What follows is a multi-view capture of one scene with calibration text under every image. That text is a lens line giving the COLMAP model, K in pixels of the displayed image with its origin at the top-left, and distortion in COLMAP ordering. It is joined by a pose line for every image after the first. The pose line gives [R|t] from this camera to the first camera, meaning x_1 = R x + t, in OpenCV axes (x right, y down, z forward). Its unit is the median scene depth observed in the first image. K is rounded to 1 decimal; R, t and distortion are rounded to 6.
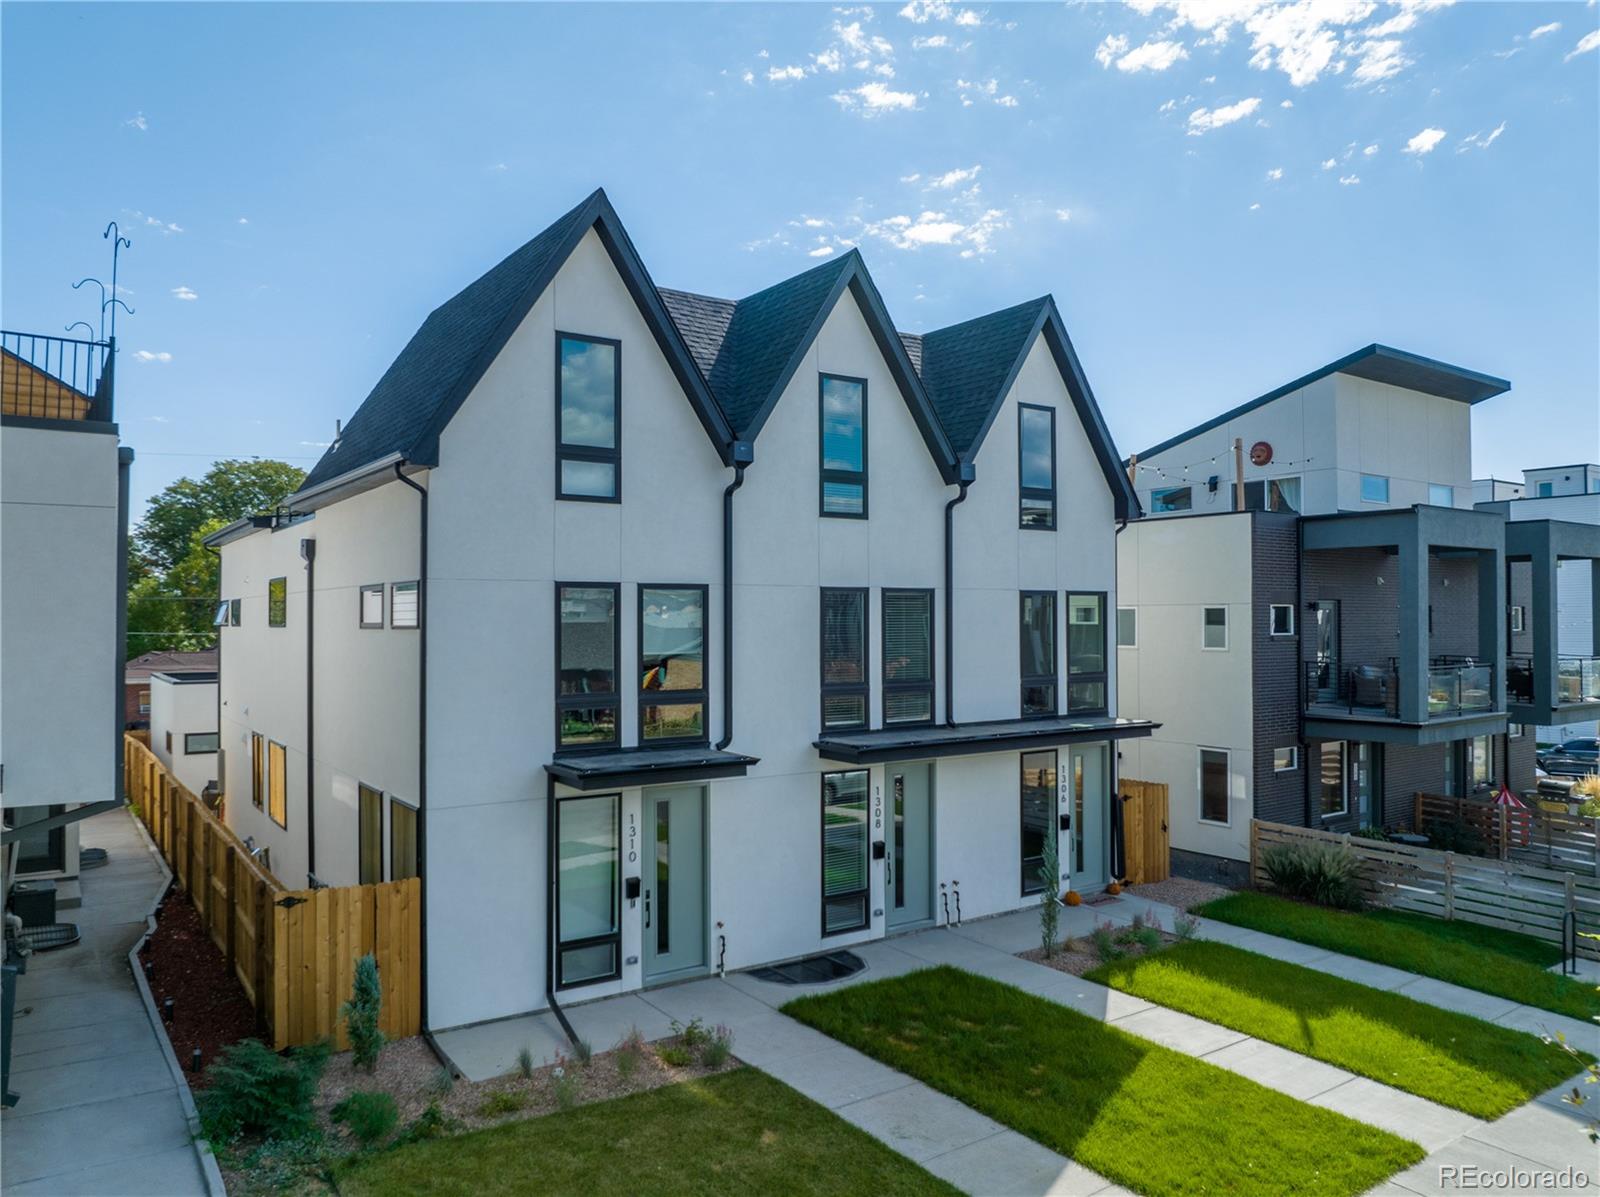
lens RADIAL K [[1133.2, 0, 806.0], [0, 1133.2, 596.2], [0, 0, 1]] dist [-0.054459, 0.024926]
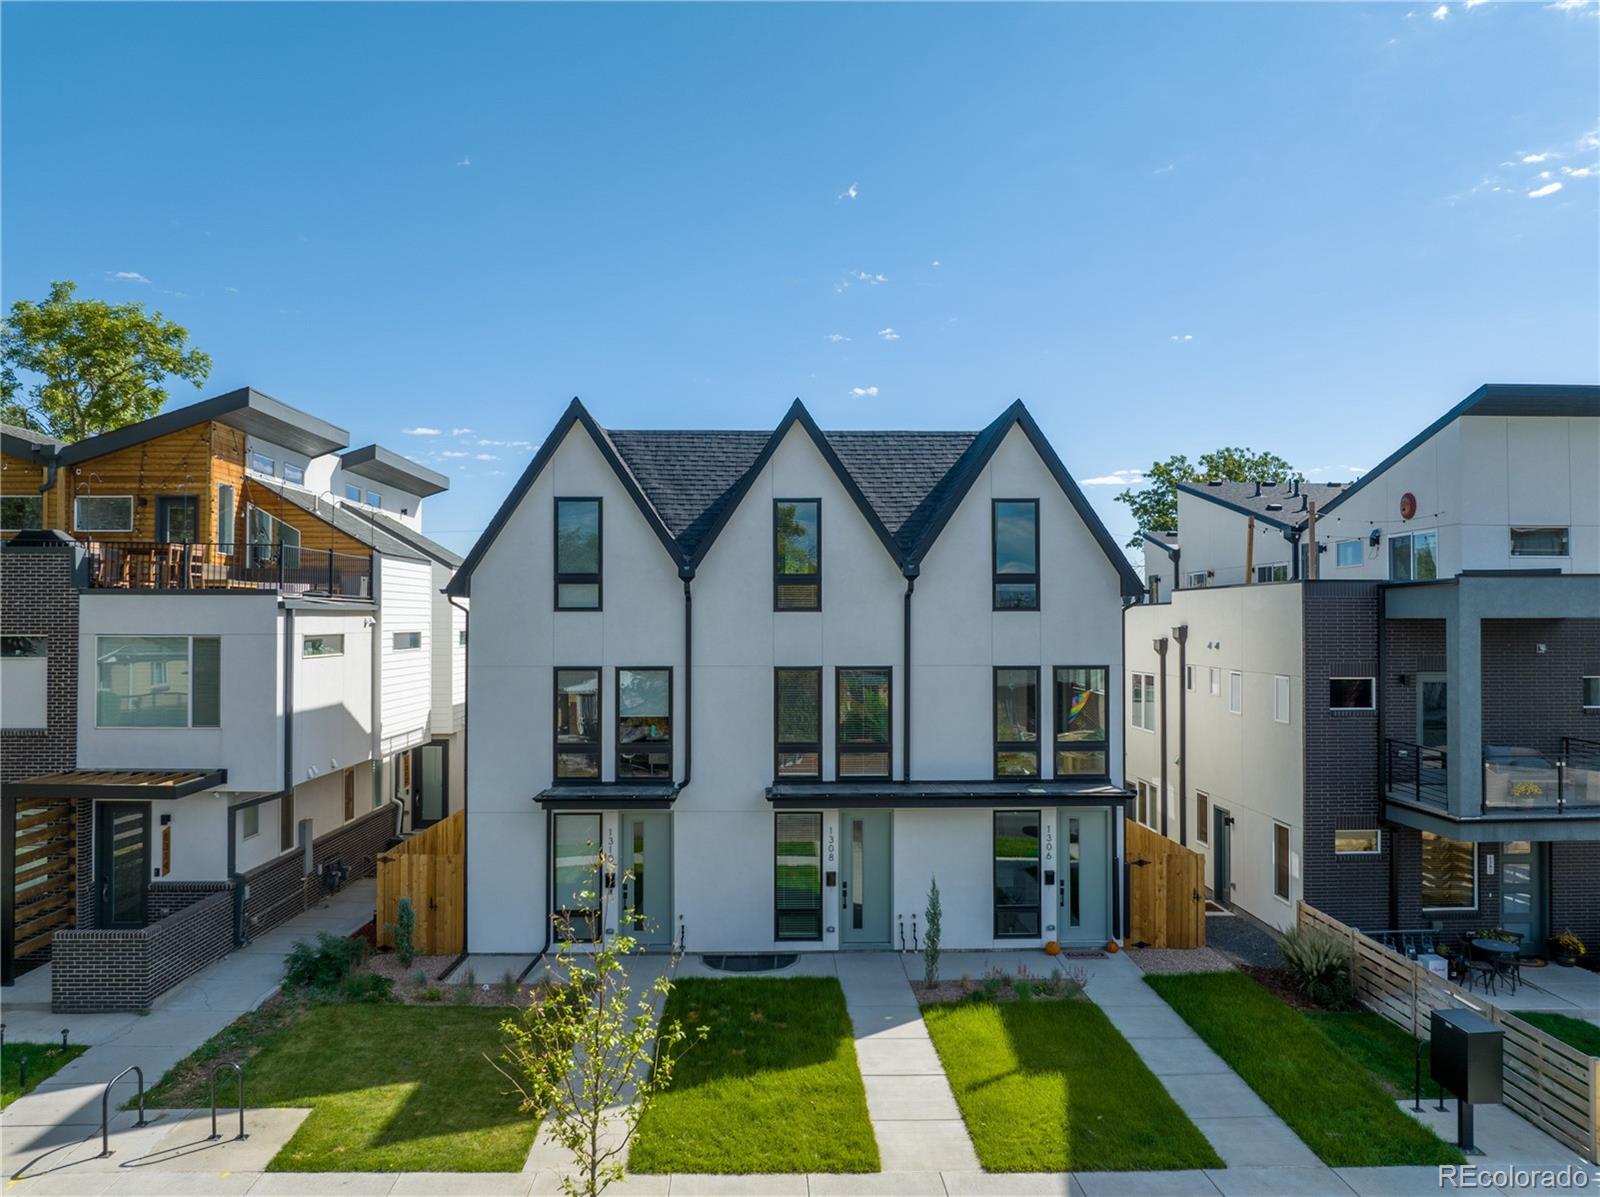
lens RADIAL K [[1133.2, 0, 806.0], [0, 1133.2, 596.2], [0, 0, 1]] dist [-0.054459, 0.024926]
pose [[0.836207, -0.011881, -0.548285, 0.722843], [0.009811, 0.999929, -0.006705, -0.076527], [0.548326, 0.000227, 0.836265, -0.048349]]
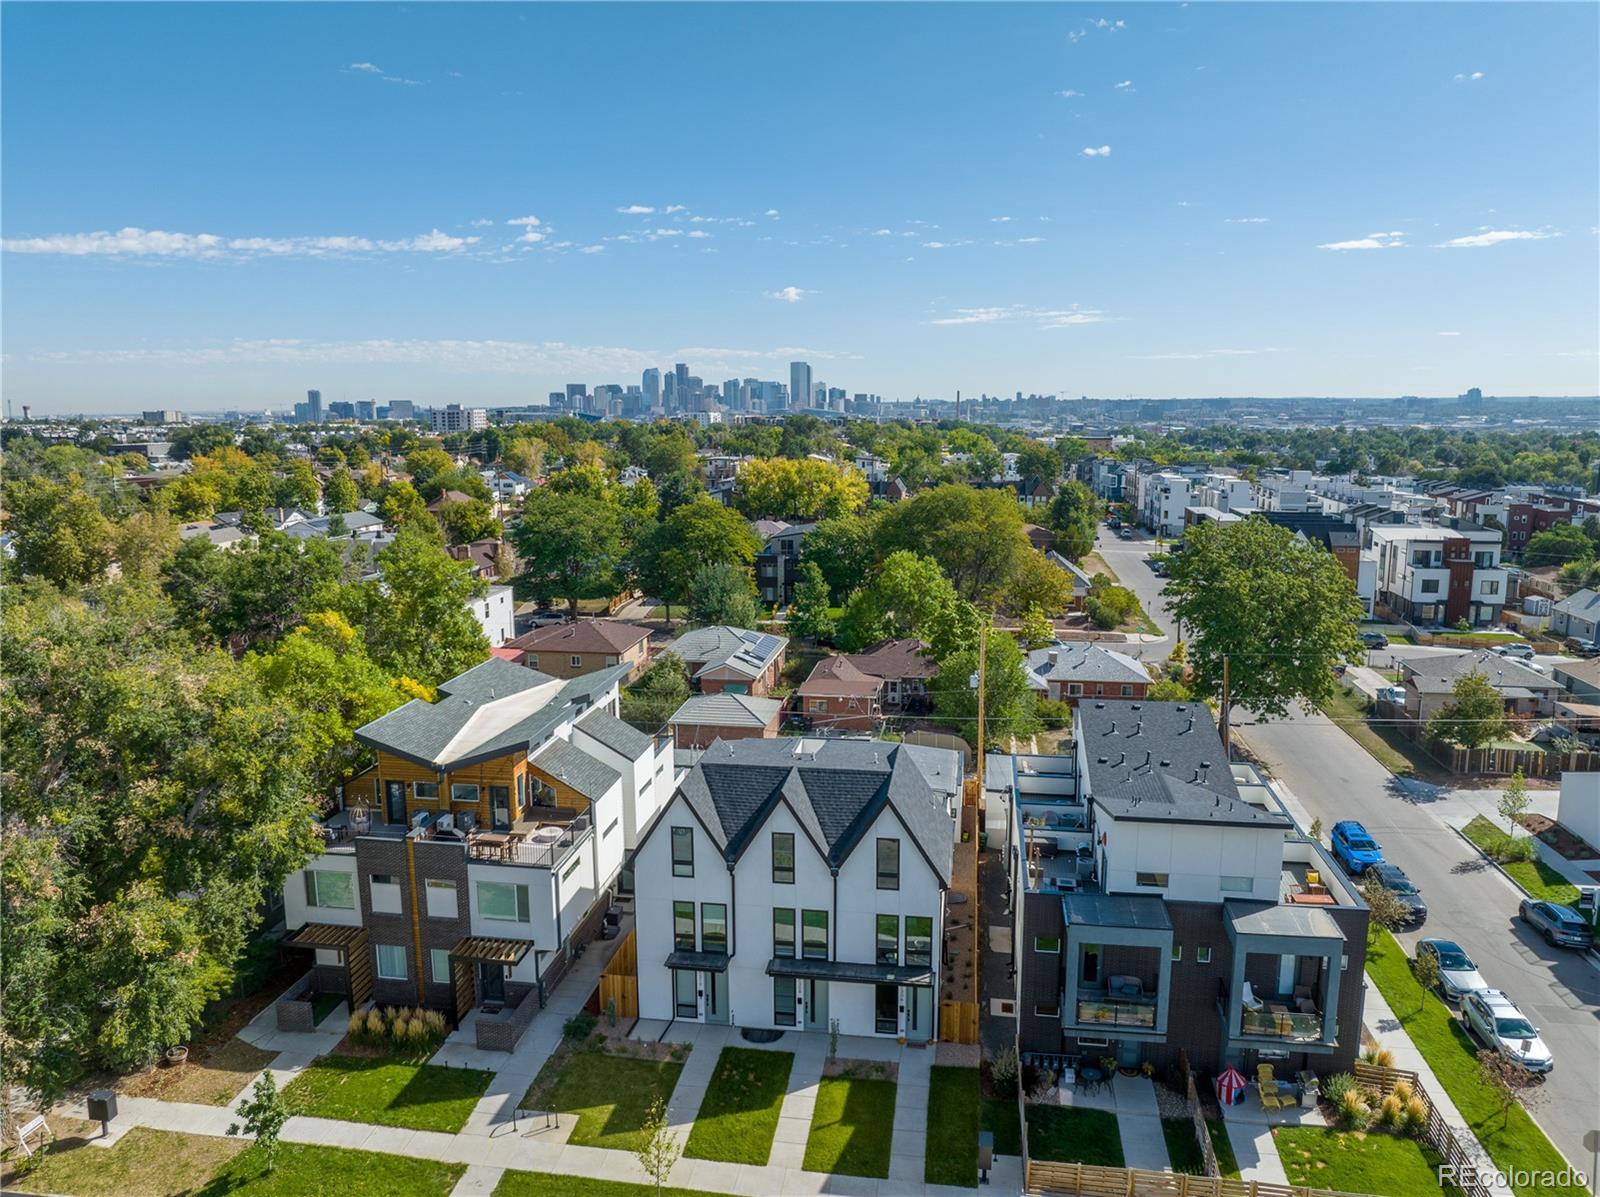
lens RADIAL K [[1133.2, 0, 806.0], [0, 1133.2, 596.2], [0, 0, 1]] dist [-0.054459, 0.024926]
pose [[0.719320, 0.115177, -0.685064, 1.789232], [0.018305, 0.982674, 0.184434, -1.206143], [0.694437, -0.145208, 0.704749, -0.727868]]
